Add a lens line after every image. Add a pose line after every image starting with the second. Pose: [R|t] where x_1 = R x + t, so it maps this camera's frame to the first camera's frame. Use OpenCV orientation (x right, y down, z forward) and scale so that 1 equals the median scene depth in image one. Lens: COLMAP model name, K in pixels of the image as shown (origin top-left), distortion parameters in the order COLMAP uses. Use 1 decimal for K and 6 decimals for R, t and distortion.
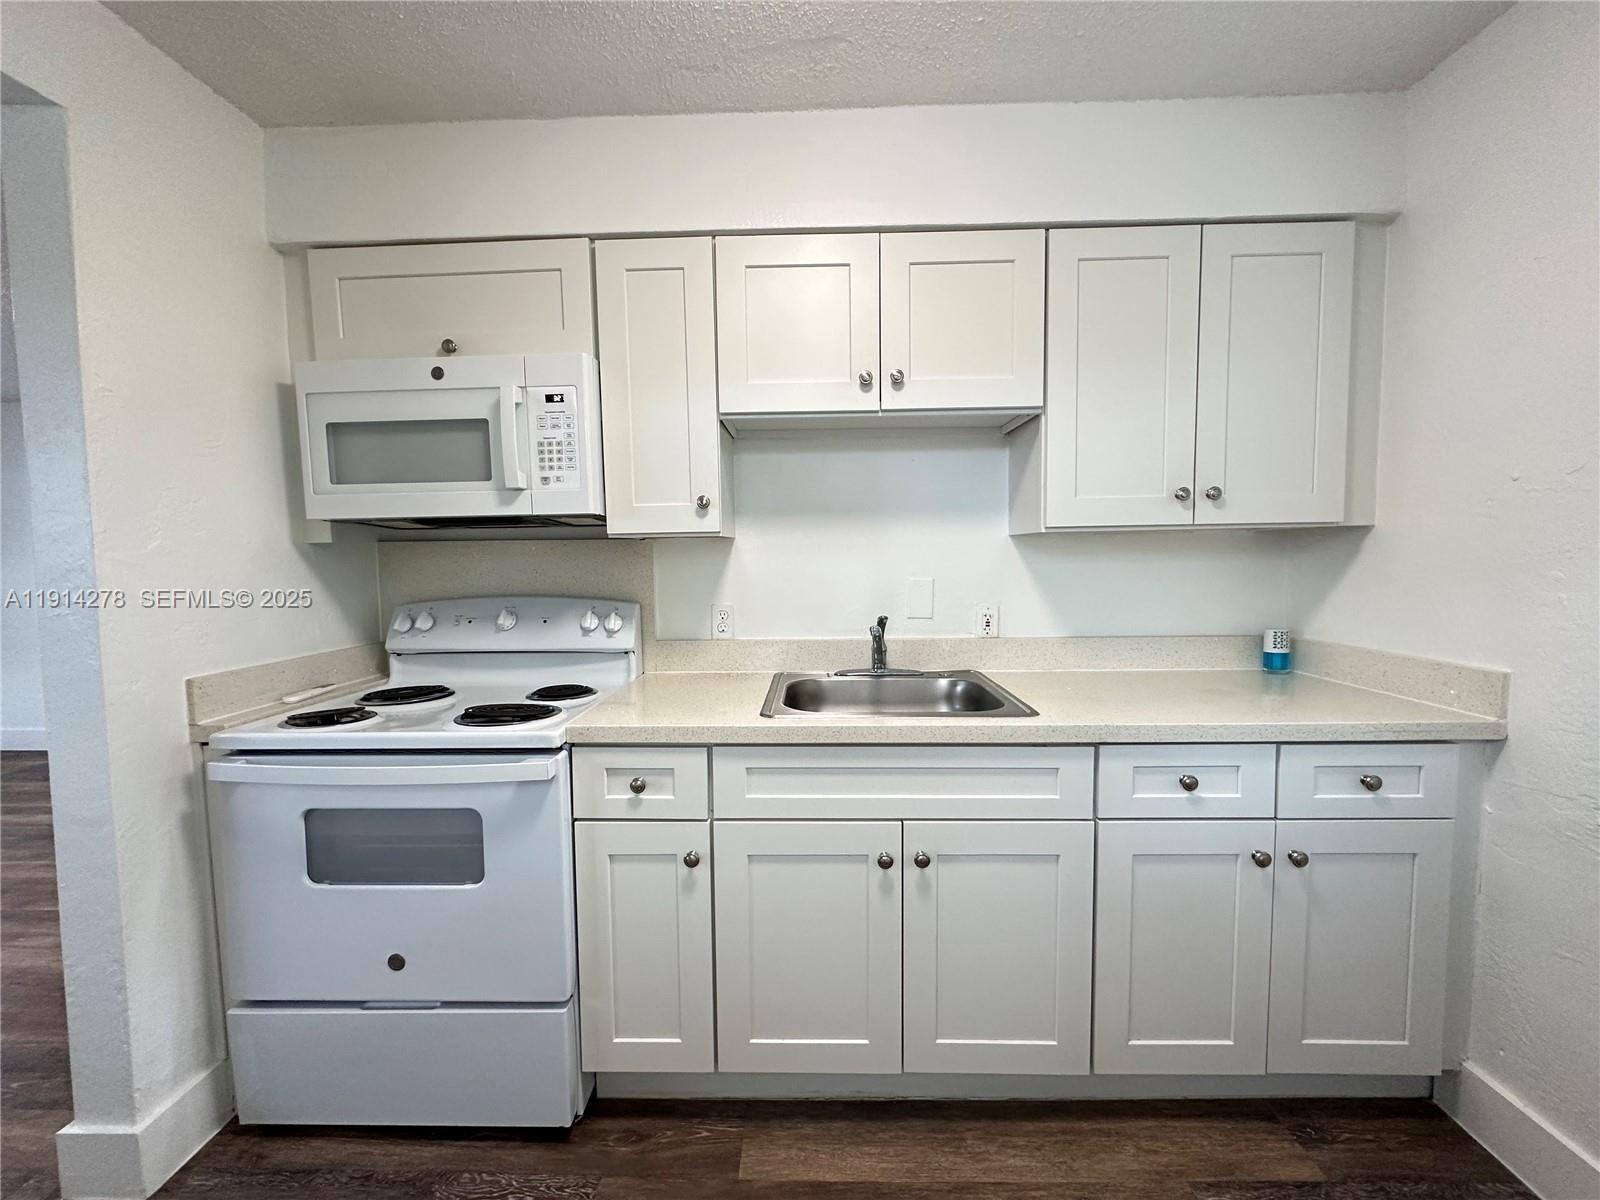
lens RADIAL K [[637.0, 0, 799.5], [0, 637.0, 599.6], [0, 0, 1]] dist [-0.001656, 0.000097]
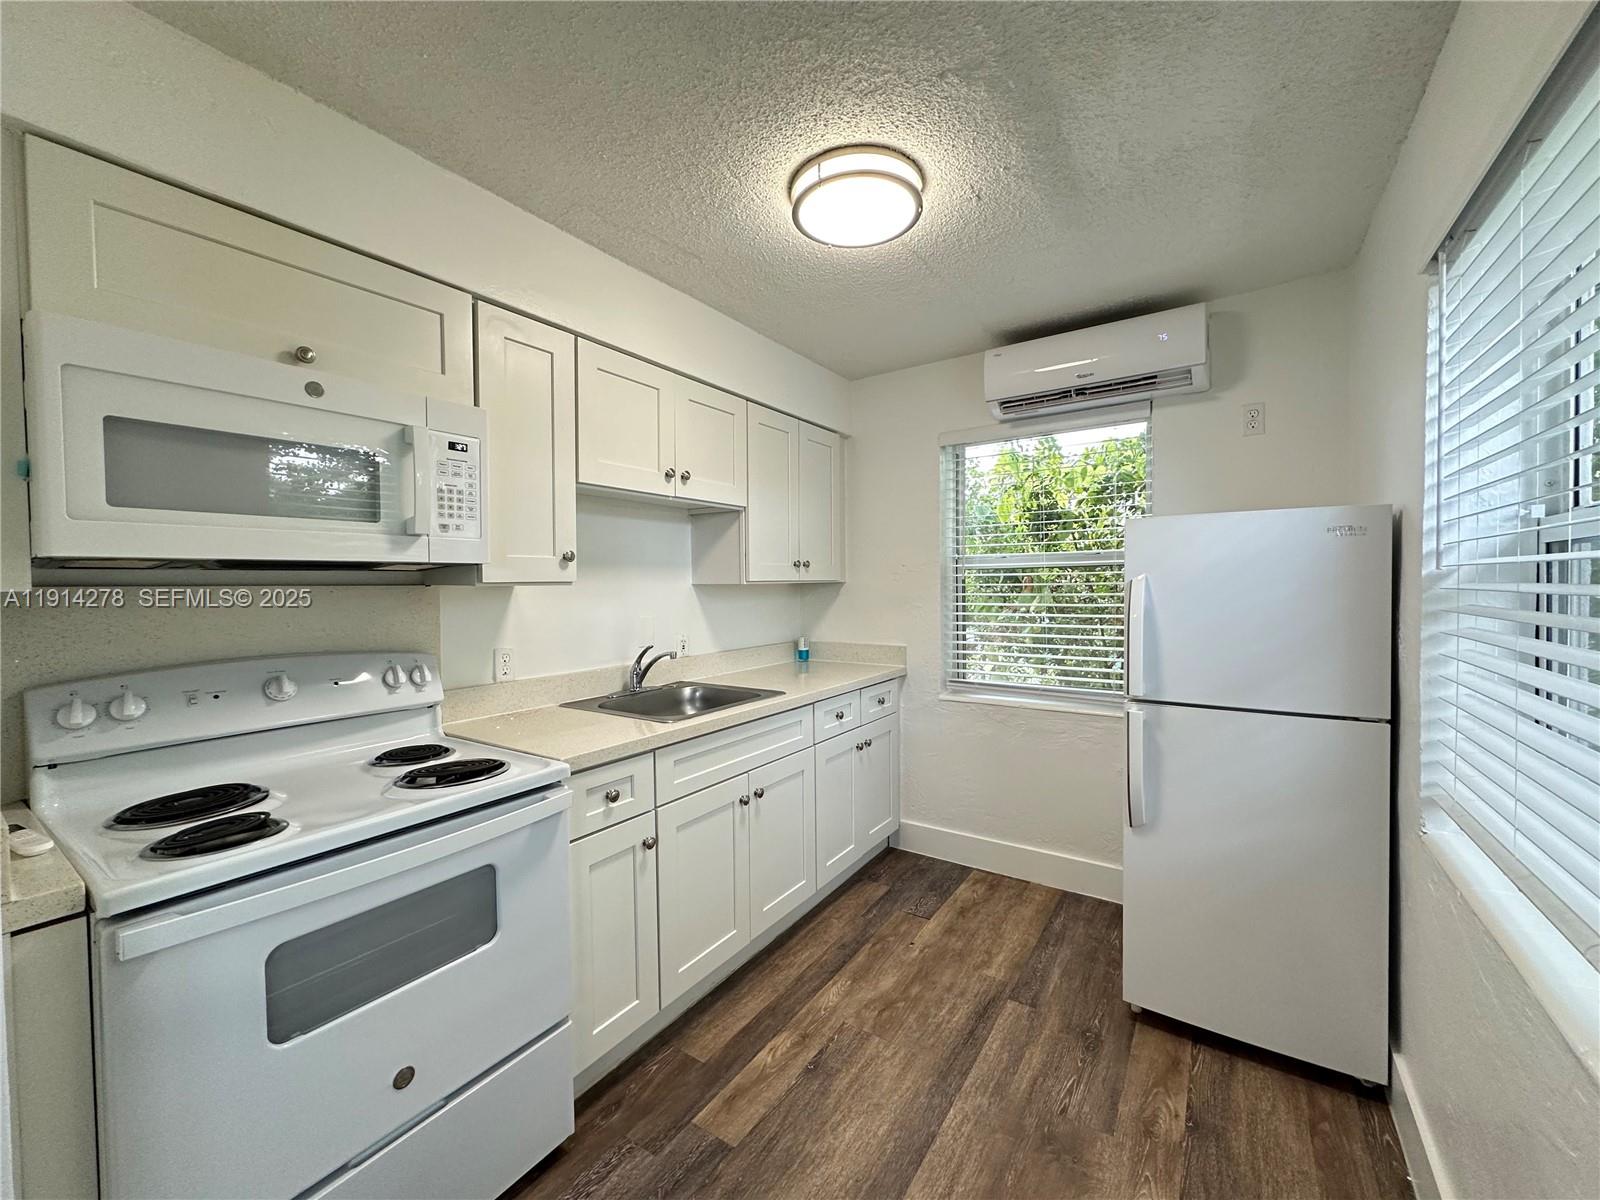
lens RADIAL K [[637.0, 0, 799.5], [0, 637.0, 599.6], [0, 0, 1]] dist [-0.001656, 0.000097]
pose [[0.534749, -0.013871, 0.844897, -0.931727], [0.059518, 0.998000, -0.021286, -0.026037], [-0.842912, 0.061669, 0.534505, 0.036817]]
